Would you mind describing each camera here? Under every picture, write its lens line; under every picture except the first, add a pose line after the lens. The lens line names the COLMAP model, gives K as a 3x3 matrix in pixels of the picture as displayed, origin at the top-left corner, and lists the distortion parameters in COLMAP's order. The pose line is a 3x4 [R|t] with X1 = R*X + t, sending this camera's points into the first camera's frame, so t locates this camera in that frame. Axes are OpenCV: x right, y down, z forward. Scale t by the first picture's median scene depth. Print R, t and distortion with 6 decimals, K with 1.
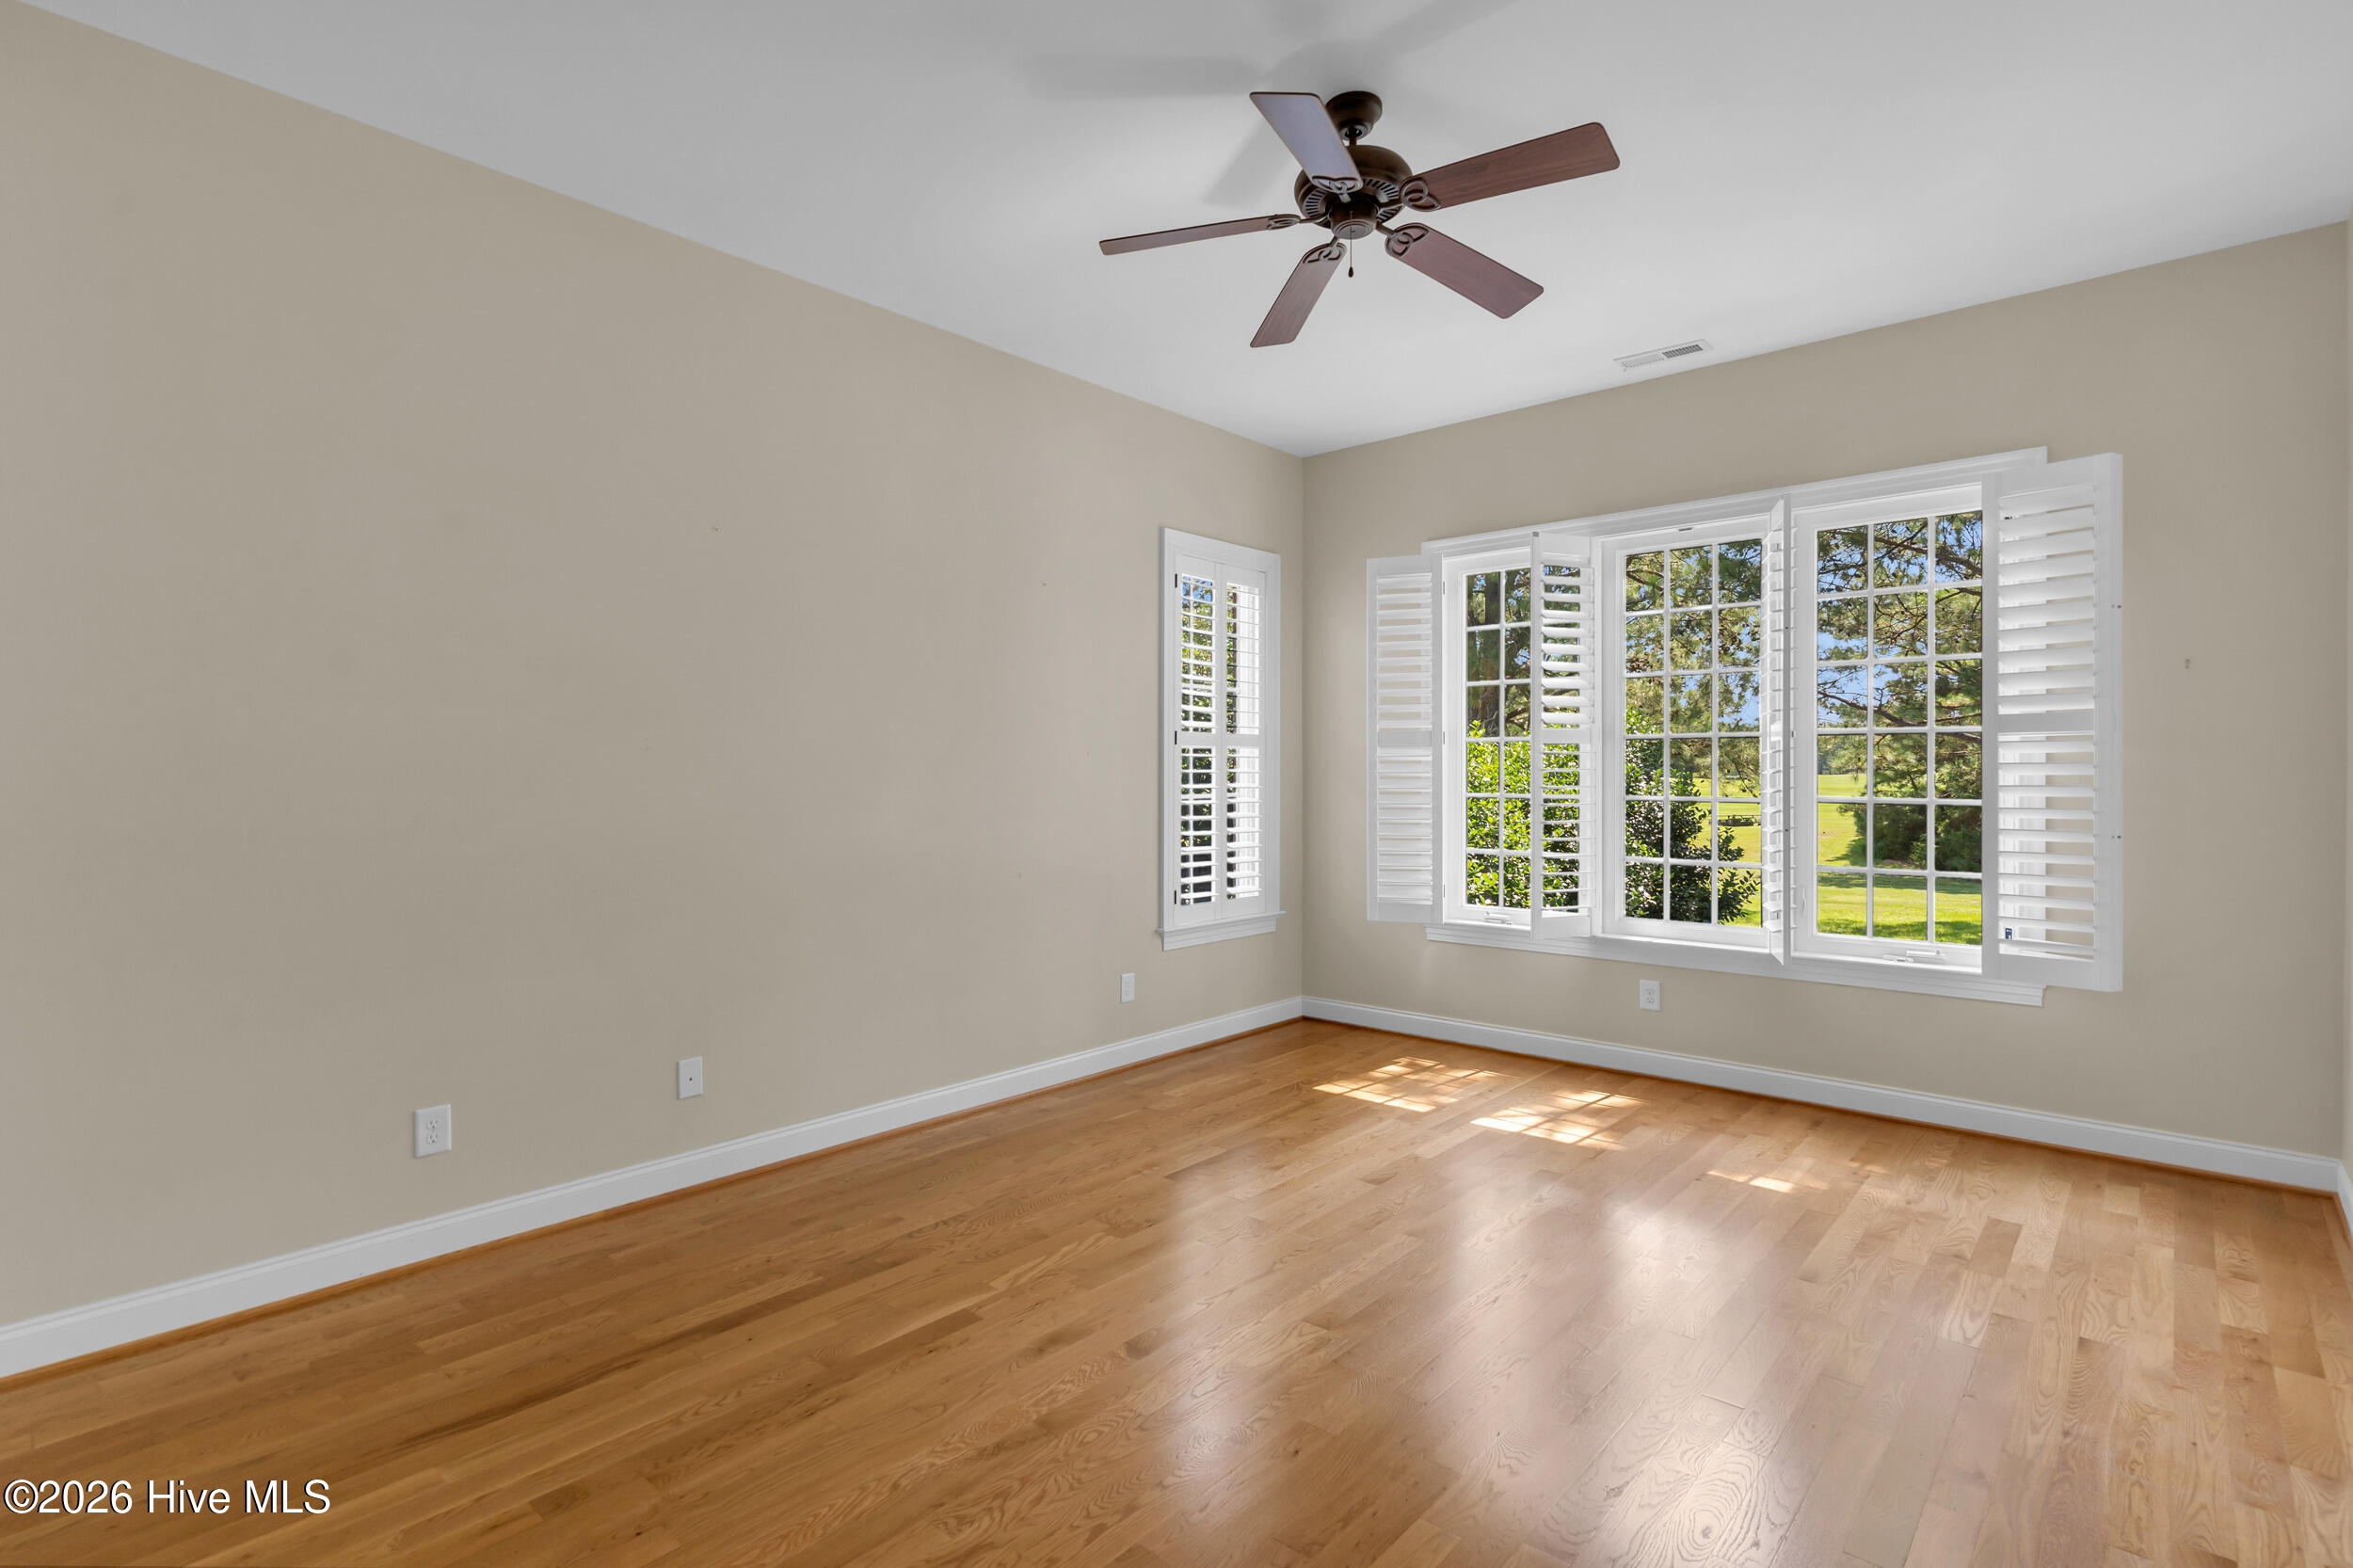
lens RADIAL K [[1142.0, 0, 1176.5], [0, 1142.0, 784.0], [0, 0, 1]] dist [0.001364, -0.000193]
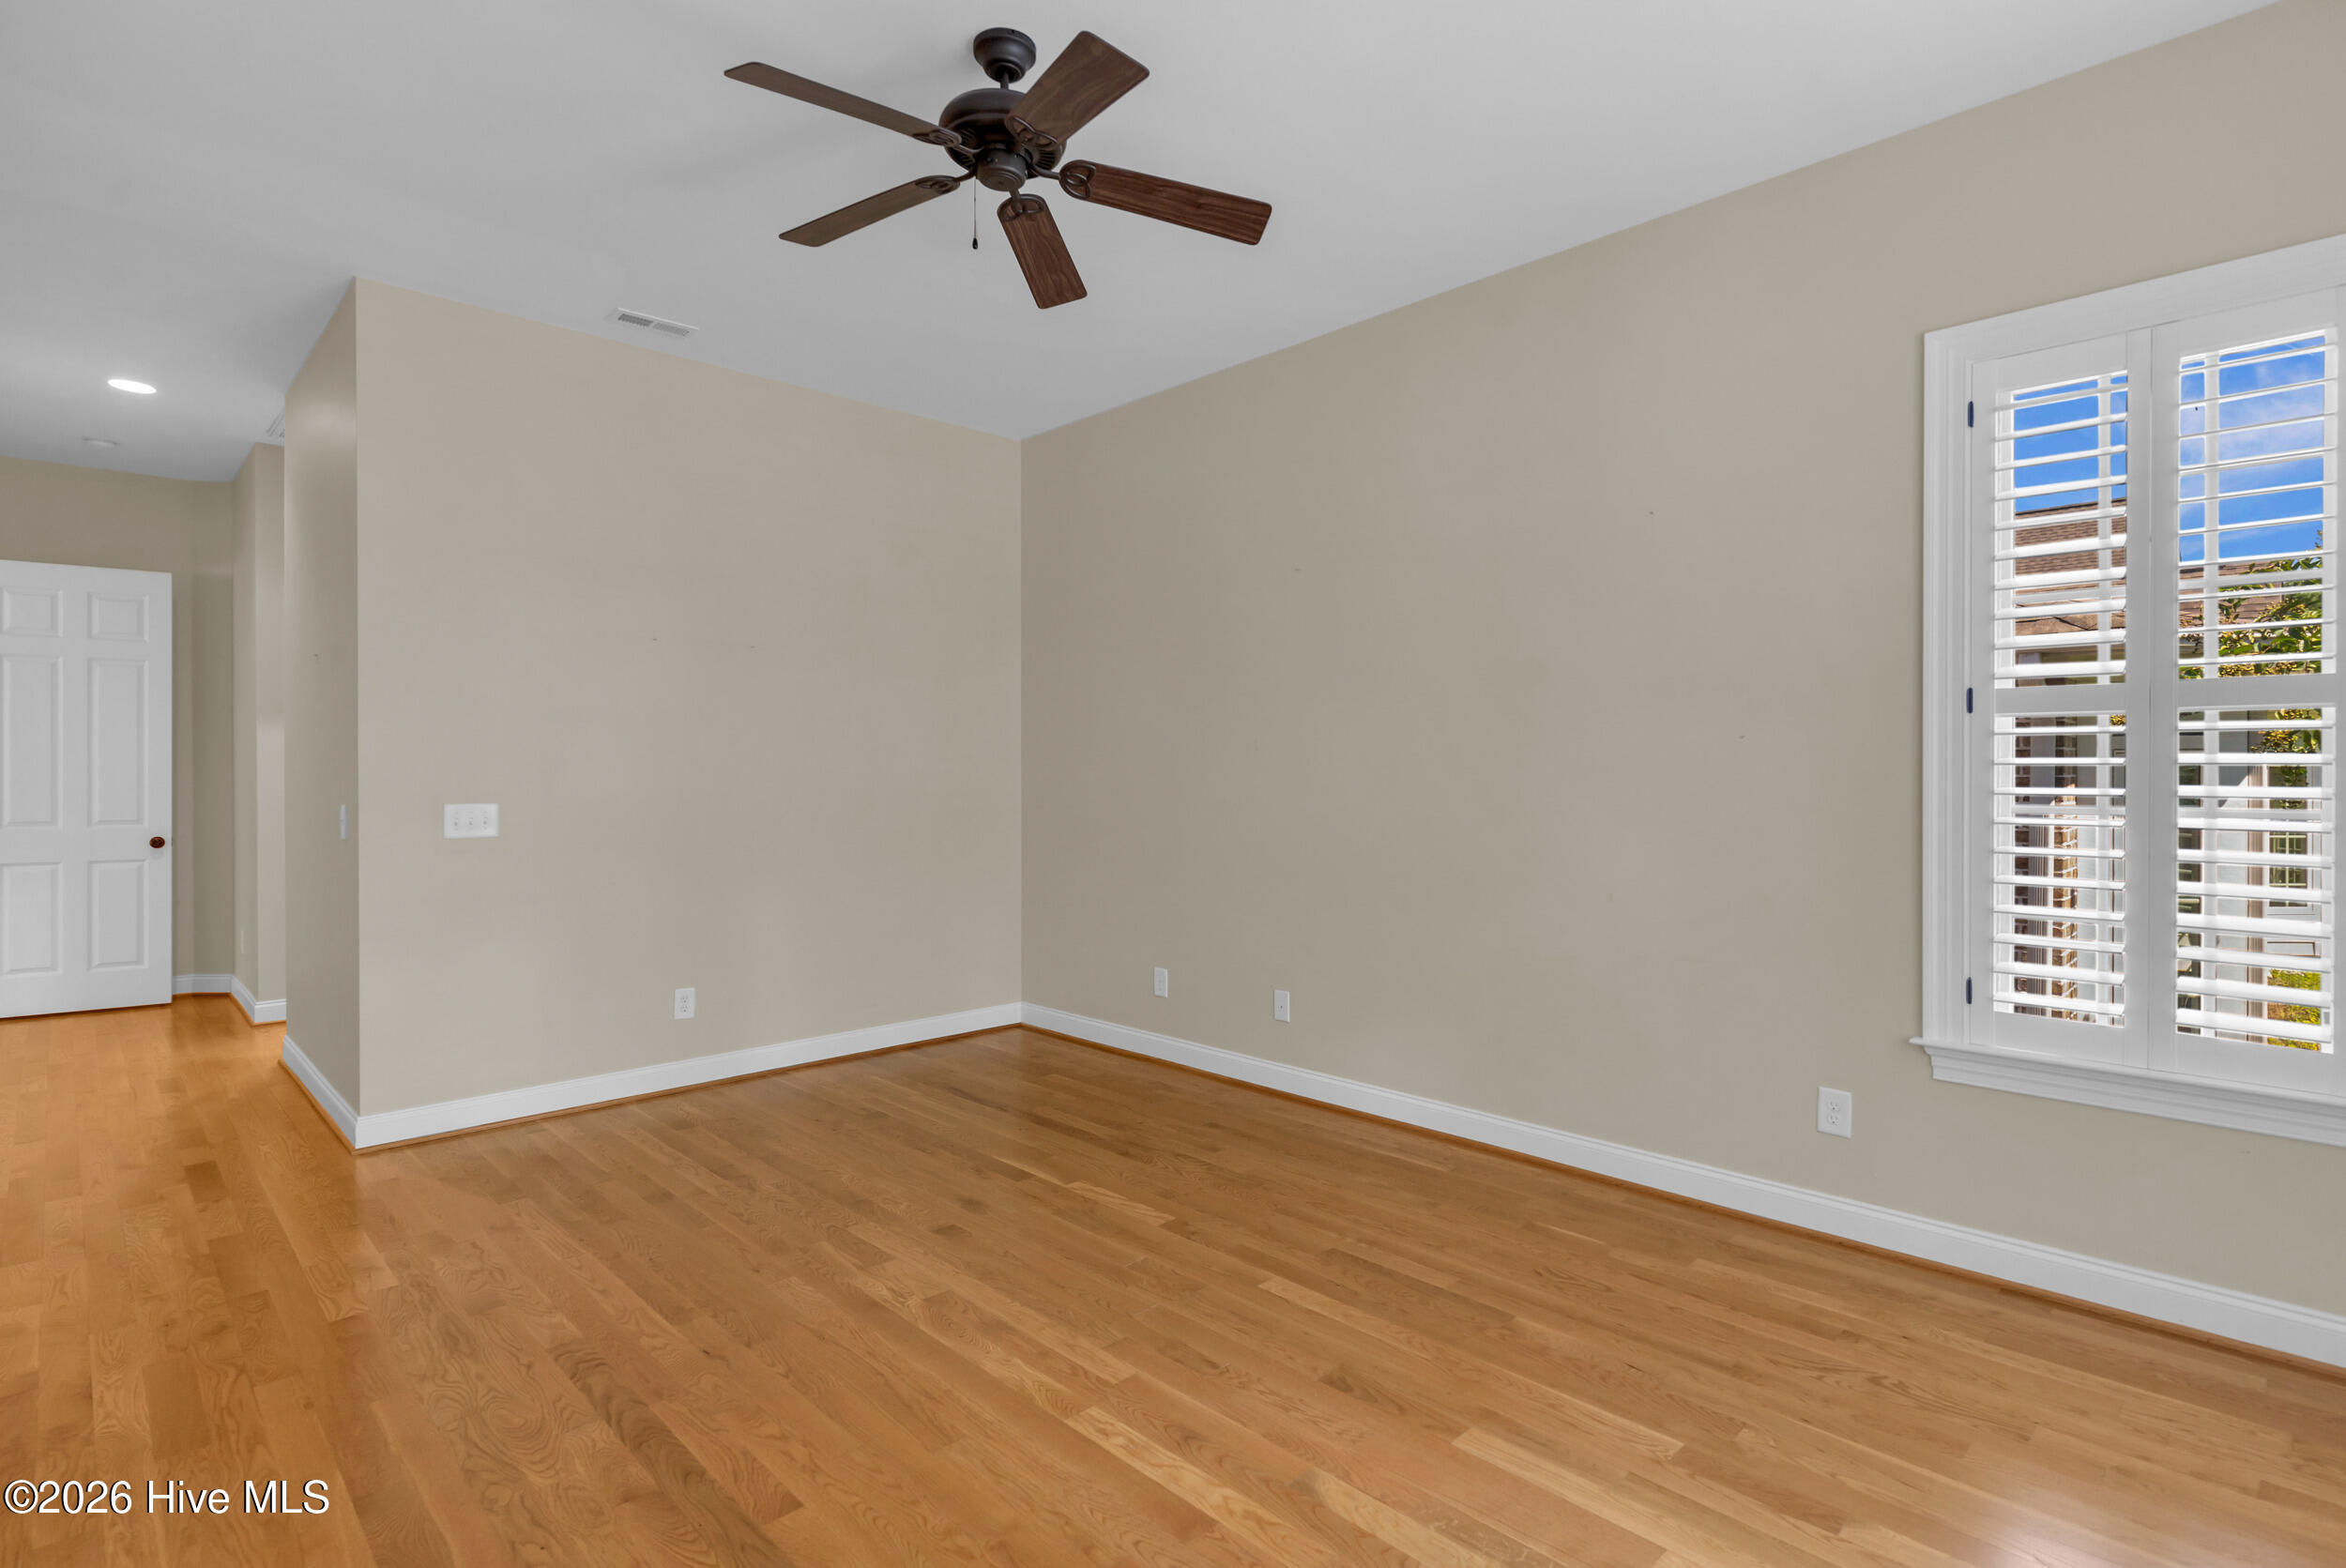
lens RADIAL K [[1138.6, 0, 1173.0], [0, 1138.6, 784.0], [0, 0, 1]] dist [0.001364, -0.000193]
pose [[-0.091802, 0.010122, -0.995726, 0.979905], [-0.002678, 0.999942, 0.010412, -0.008525], [0.995774, 0.003622, -0.091770, 1.127742]]
